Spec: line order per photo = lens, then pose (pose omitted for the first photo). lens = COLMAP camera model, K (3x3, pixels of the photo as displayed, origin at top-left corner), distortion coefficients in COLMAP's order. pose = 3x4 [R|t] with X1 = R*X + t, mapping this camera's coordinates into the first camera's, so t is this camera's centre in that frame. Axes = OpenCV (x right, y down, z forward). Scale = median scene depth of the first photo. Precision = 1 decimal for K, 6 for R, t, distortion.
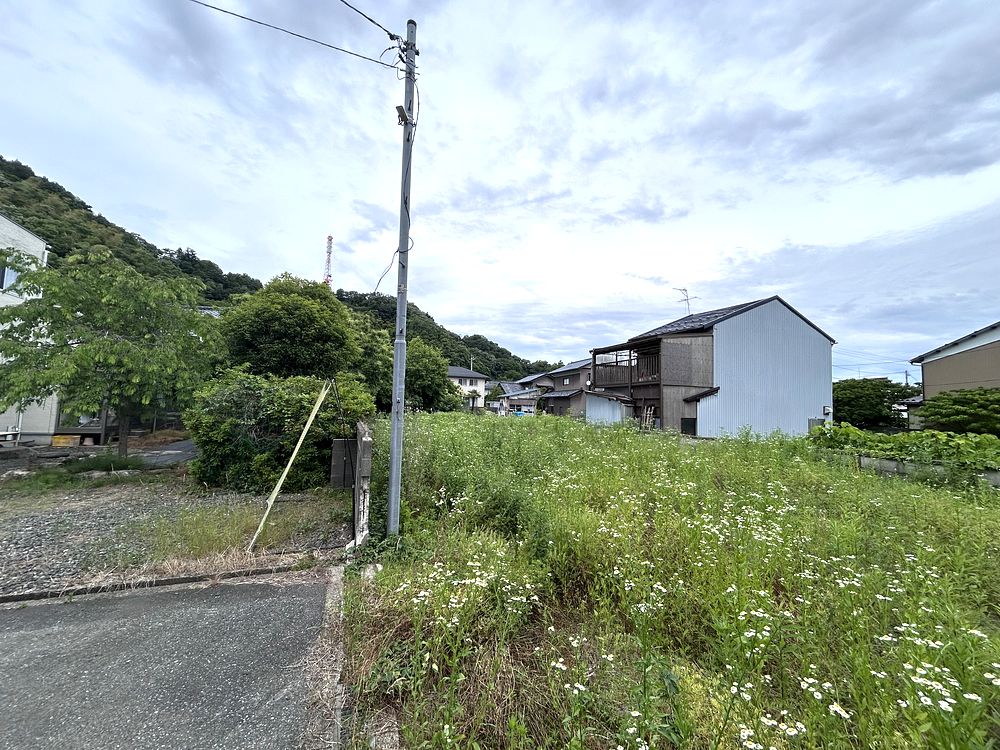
lens RADIAL K [[402.7, 0, 499.9], [0, 402.7, 362.1], [0, 0, 1]] dist [-0.002536, -0.000259]
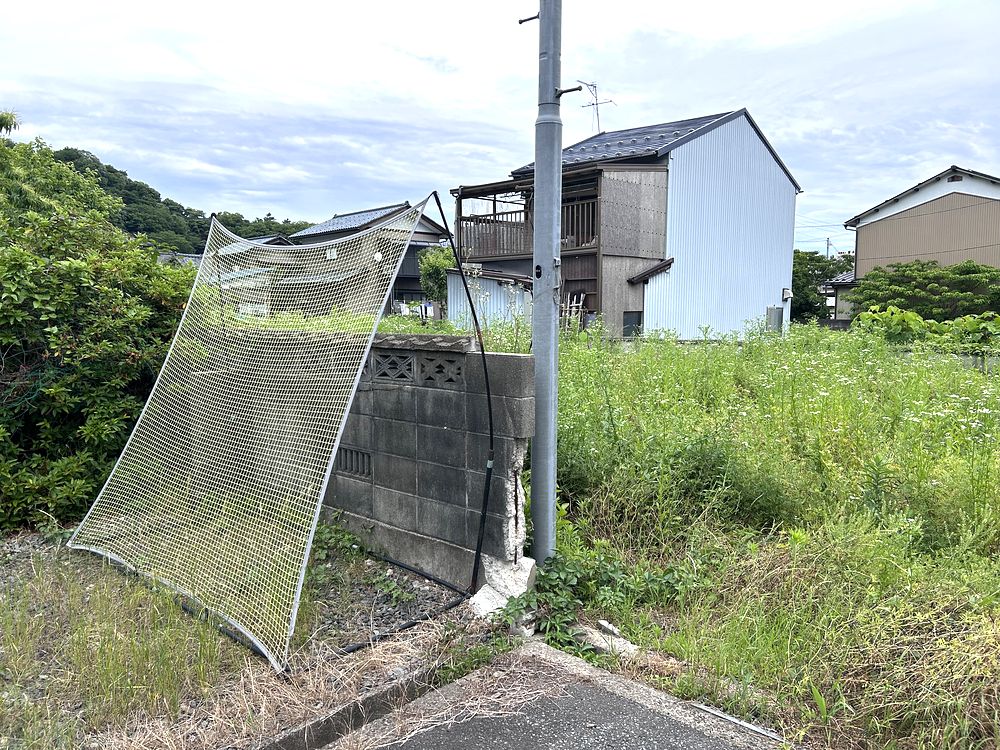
lens RADIAL K [[752.6, 0, 500.0], [0, 752.6, 375.0], [0, 0, 1]] dist [0.037868, -0.002897]
pose [[0.898047, -0.066784, 0.434801, -0.115665], [-0.022618, 0.980091, 0.197255, 0.009207], [-0.439318, -0.186979, 0.878657, 0.052144]]
